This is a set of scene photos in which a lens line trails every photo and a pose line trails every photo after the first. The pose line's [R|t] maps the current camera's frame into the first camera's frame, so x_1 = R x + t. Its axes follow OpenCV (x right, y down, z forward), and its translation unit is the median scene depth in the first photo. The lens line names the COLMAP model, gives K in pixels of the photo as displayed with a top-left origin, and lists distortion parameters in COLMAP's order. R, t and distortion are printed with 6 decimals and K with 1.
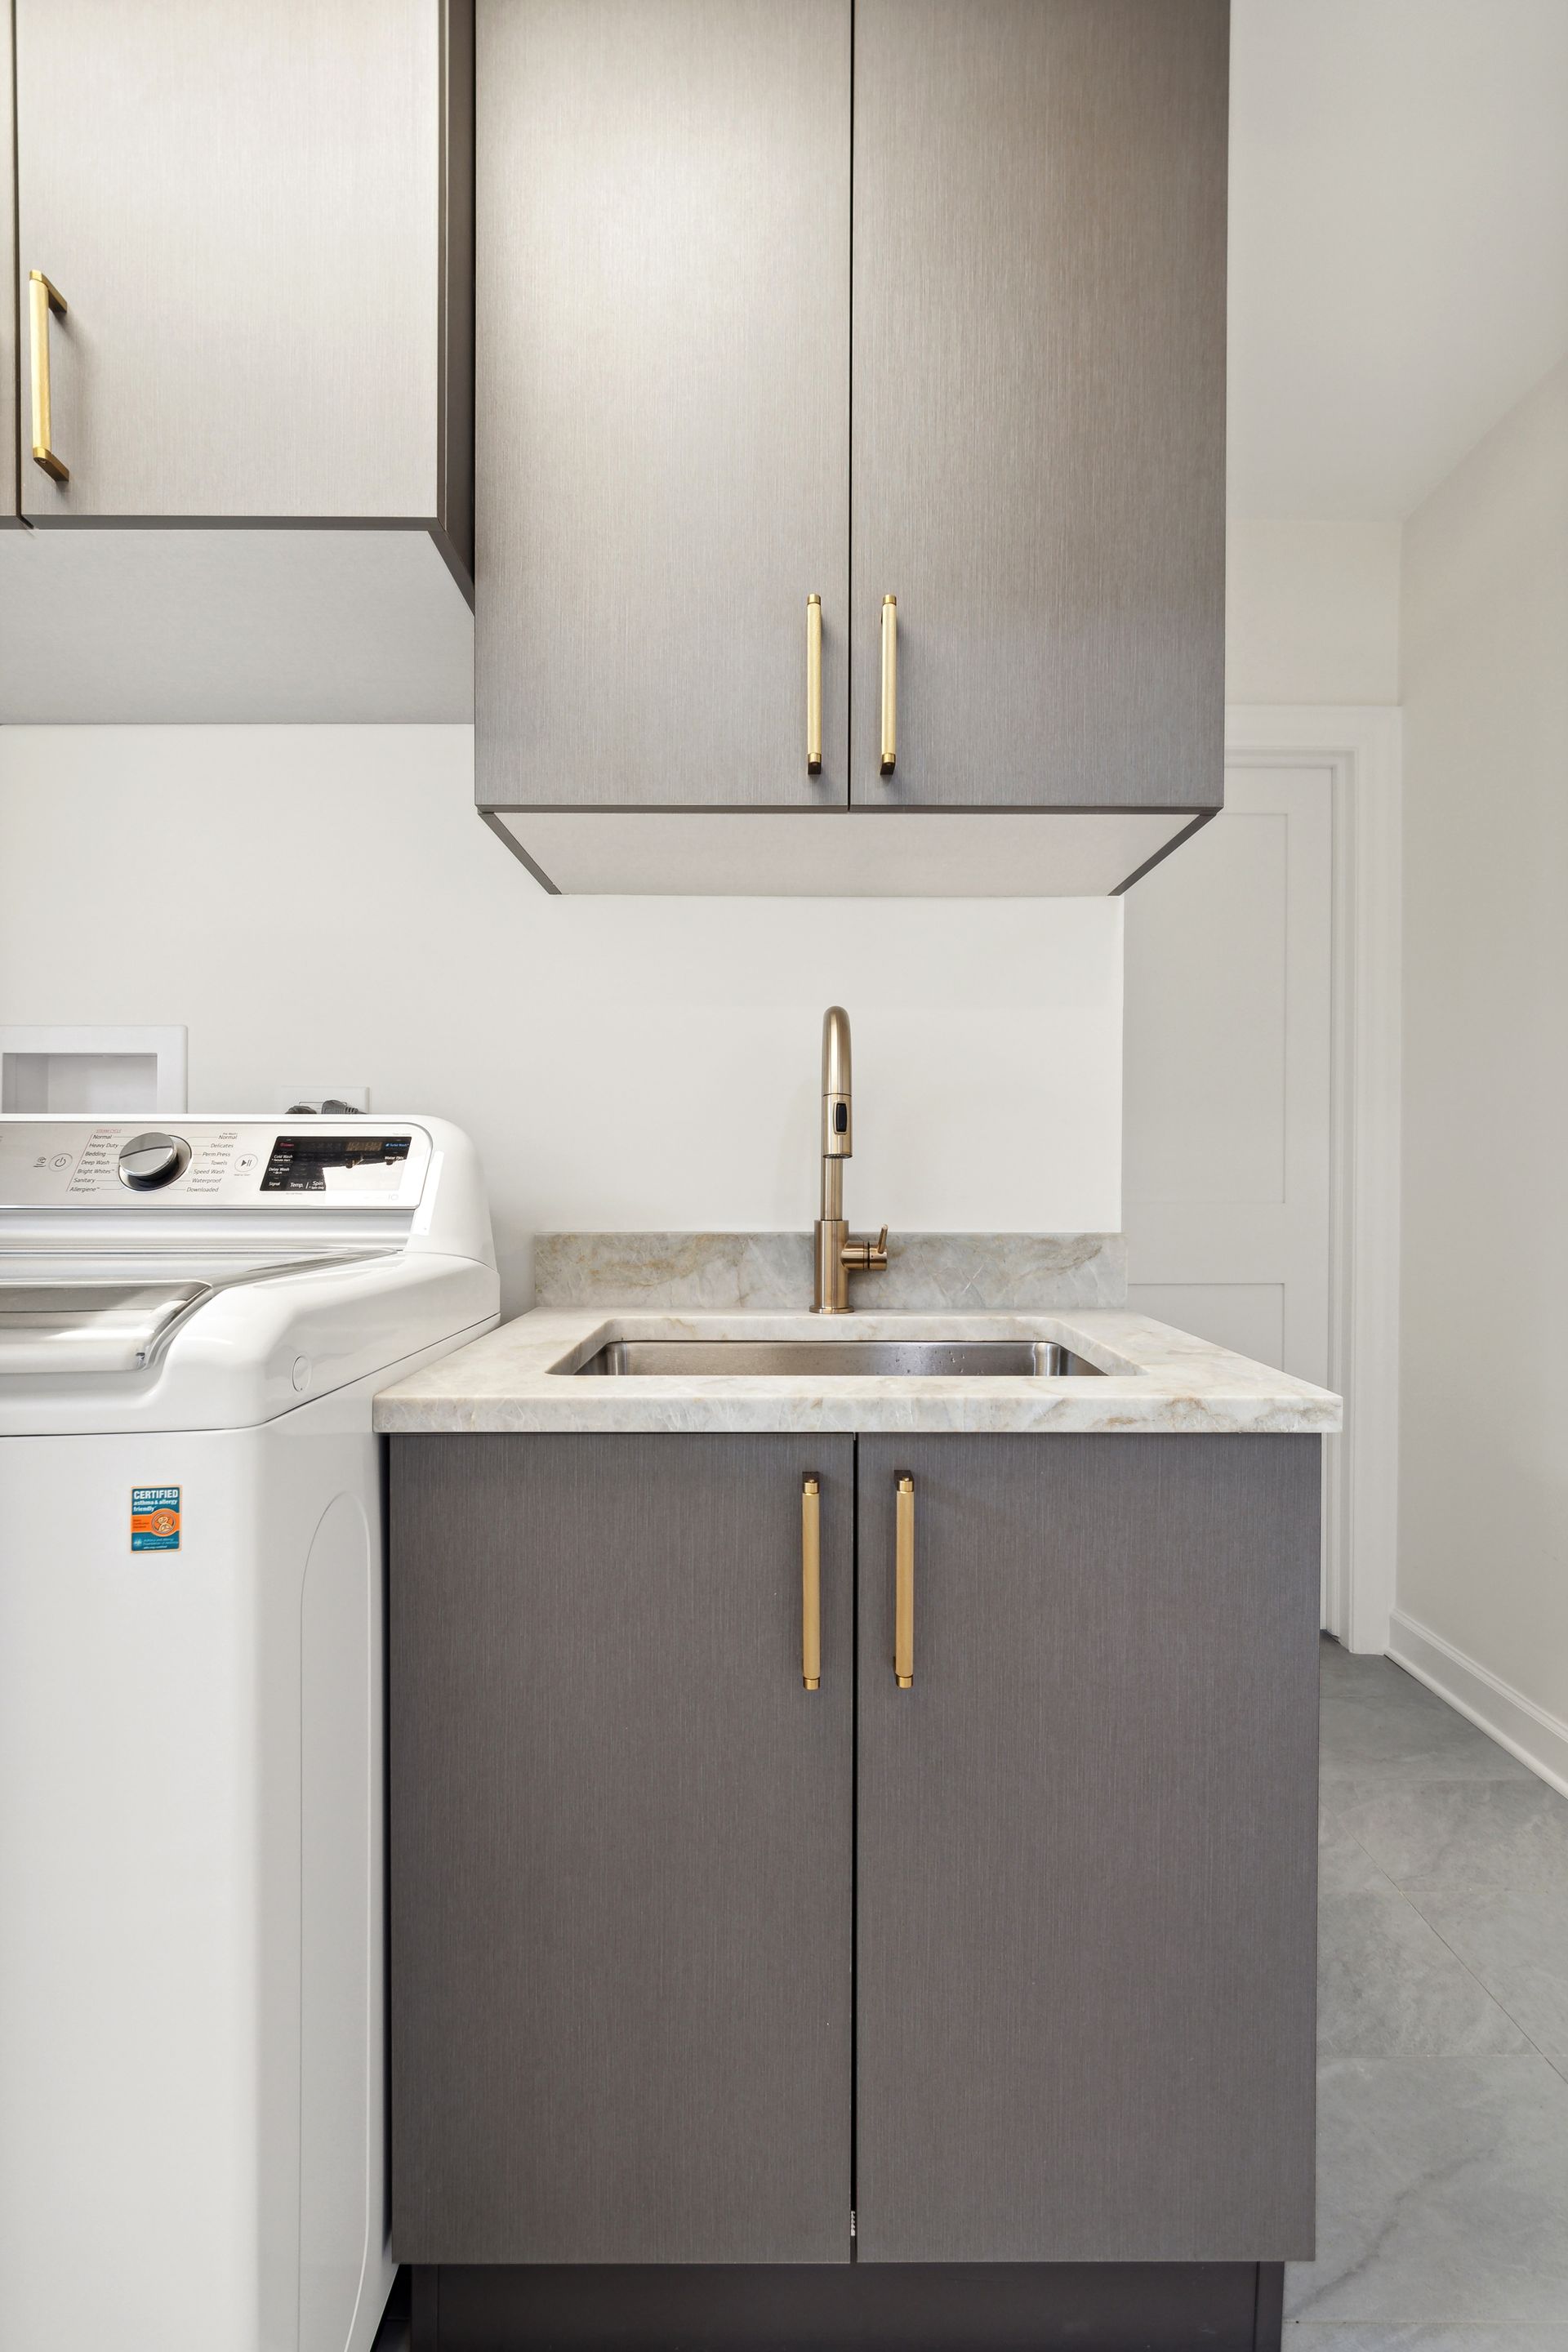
lens RADIAL K [[1037.2, 0, 781.9], [0, 1037.2, 1179.6], [0, 0, 1]] dist [-0.002246, -0.000065]
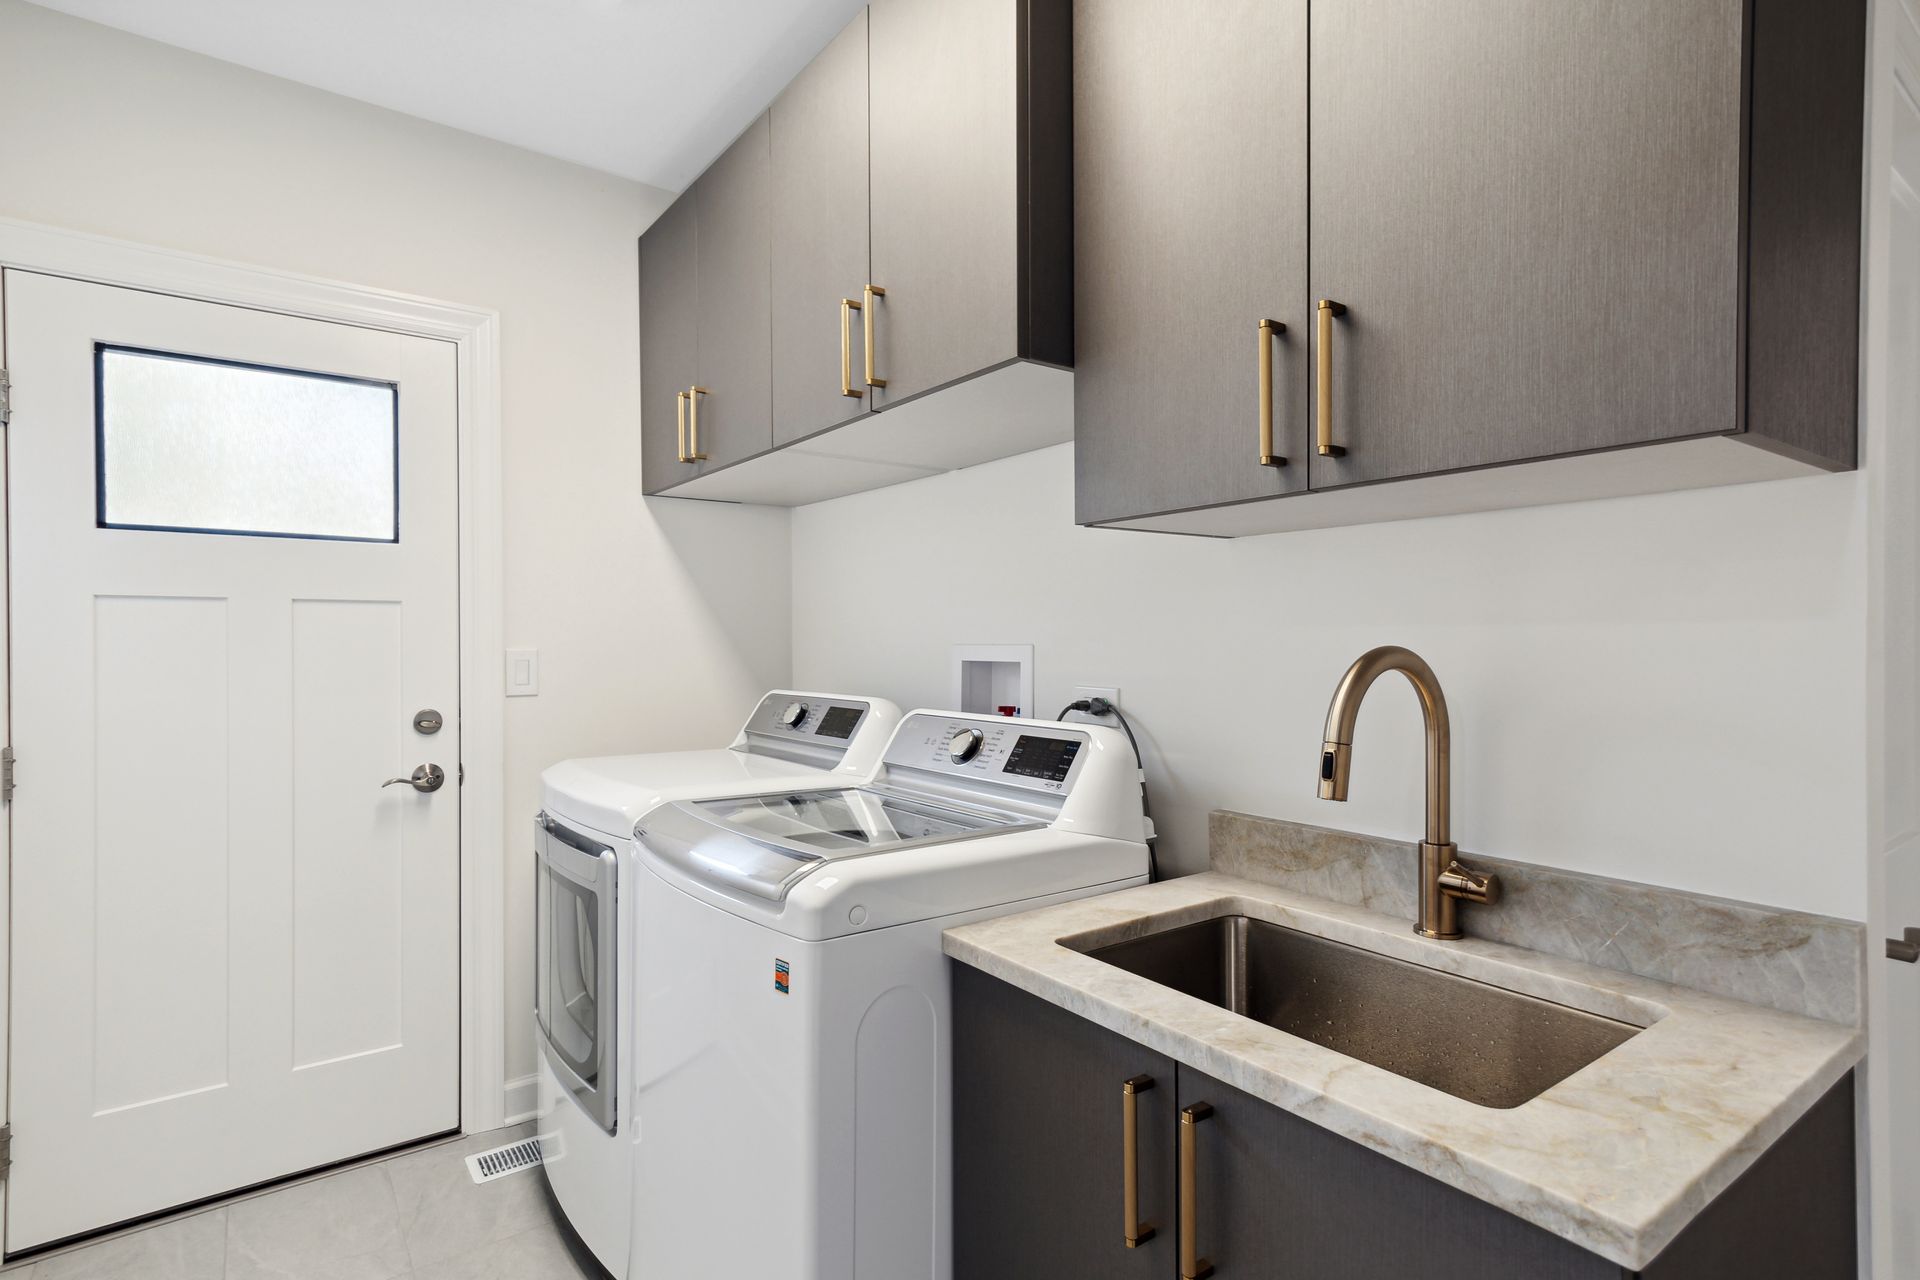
lens RADIAL K [[916.1, 0, 925.7], [0, 916.1, 652.7], [0, 0, 1]] dist [0.007000, -0.001172]
pose [[0.585366, -0.002082, -0.810767, 0.477018], [0.000341, 0.999997, -0.002321, -0.142767], [0.810769, 0.001082, 0.585365, 0.073774]]
